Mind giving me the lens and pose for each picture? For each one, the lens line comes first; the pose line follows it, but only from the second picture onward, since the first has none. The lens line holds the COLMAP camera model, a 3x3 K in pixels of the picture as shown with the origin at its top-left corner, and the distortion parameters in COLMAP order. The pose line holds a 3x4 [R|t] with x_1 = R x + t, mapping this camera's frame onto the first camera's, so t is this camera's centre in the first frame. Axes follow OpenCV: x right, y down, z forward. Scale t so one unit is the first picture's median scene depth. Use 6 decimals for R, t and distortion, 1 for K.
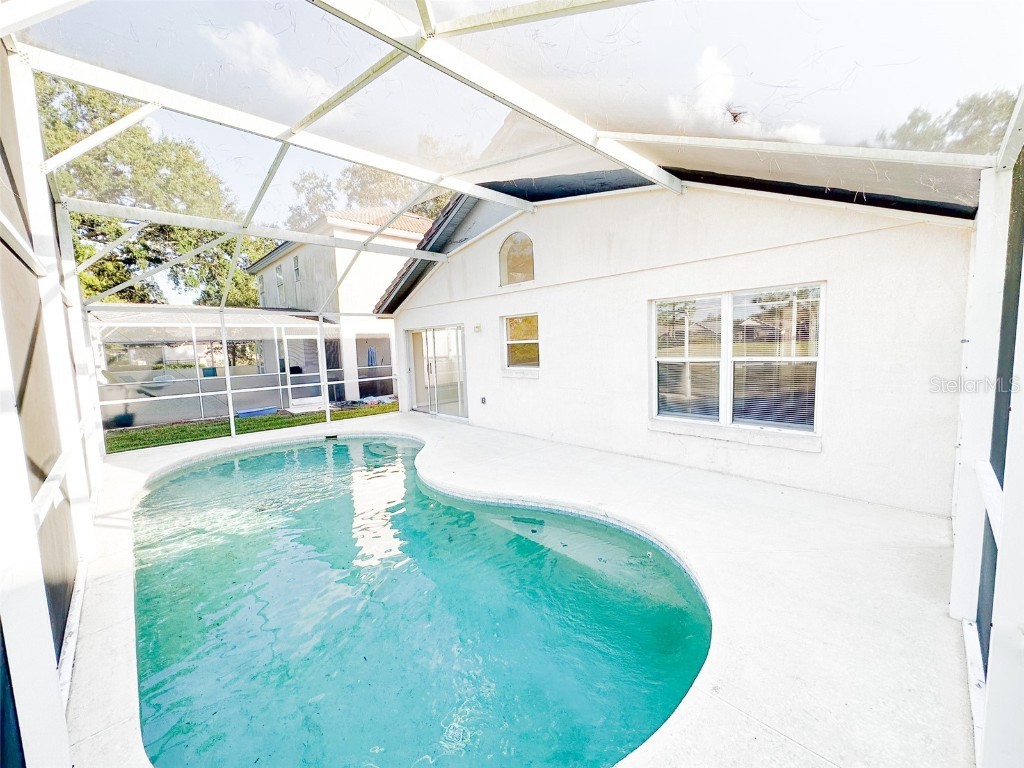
lens RADIAL K [[409.5, 0, 511.5], [0, 409.5, 387.3], [0, 0, 1]] dist [-0.003757, 0.001039]
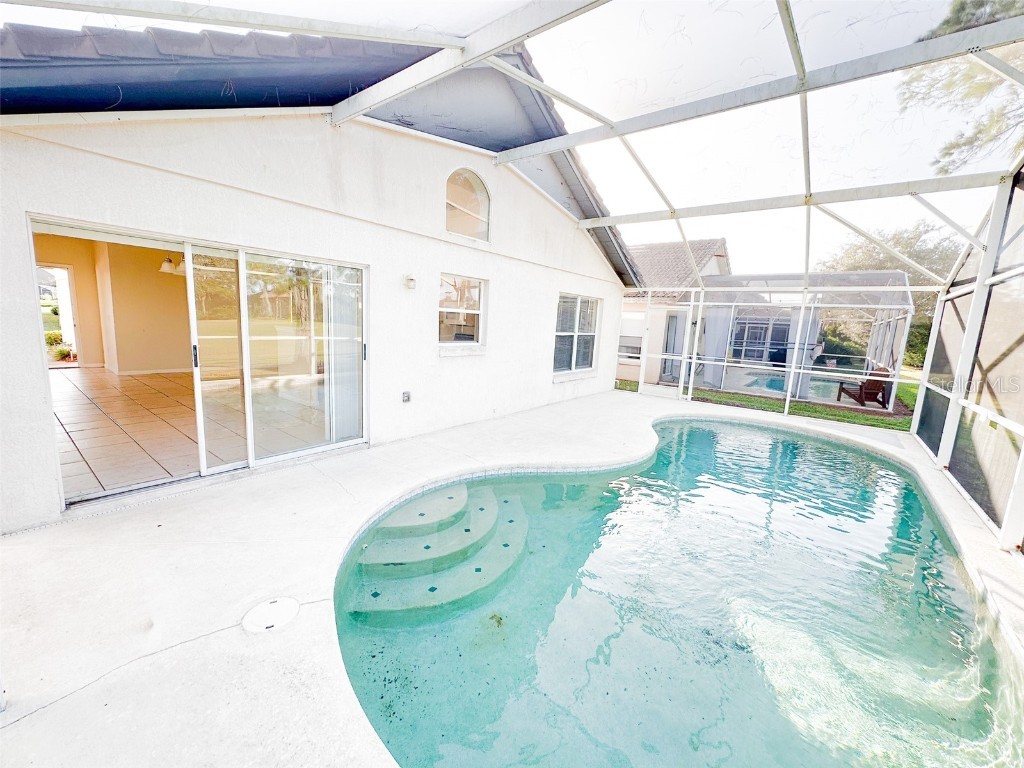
lens RADIAL K [[409.5, 0, 506.7], [0, 409.5, 391.8], [0, 0, 1]] dist [-0.003757, 0.001039]
pose [[-0.131365, -0.151963, 0.979618, -0.909859], [0.048681, 0.986000, 0.159481, -0.089817], [-0.990138, 0.068639, -0.122128, 1.161689]]
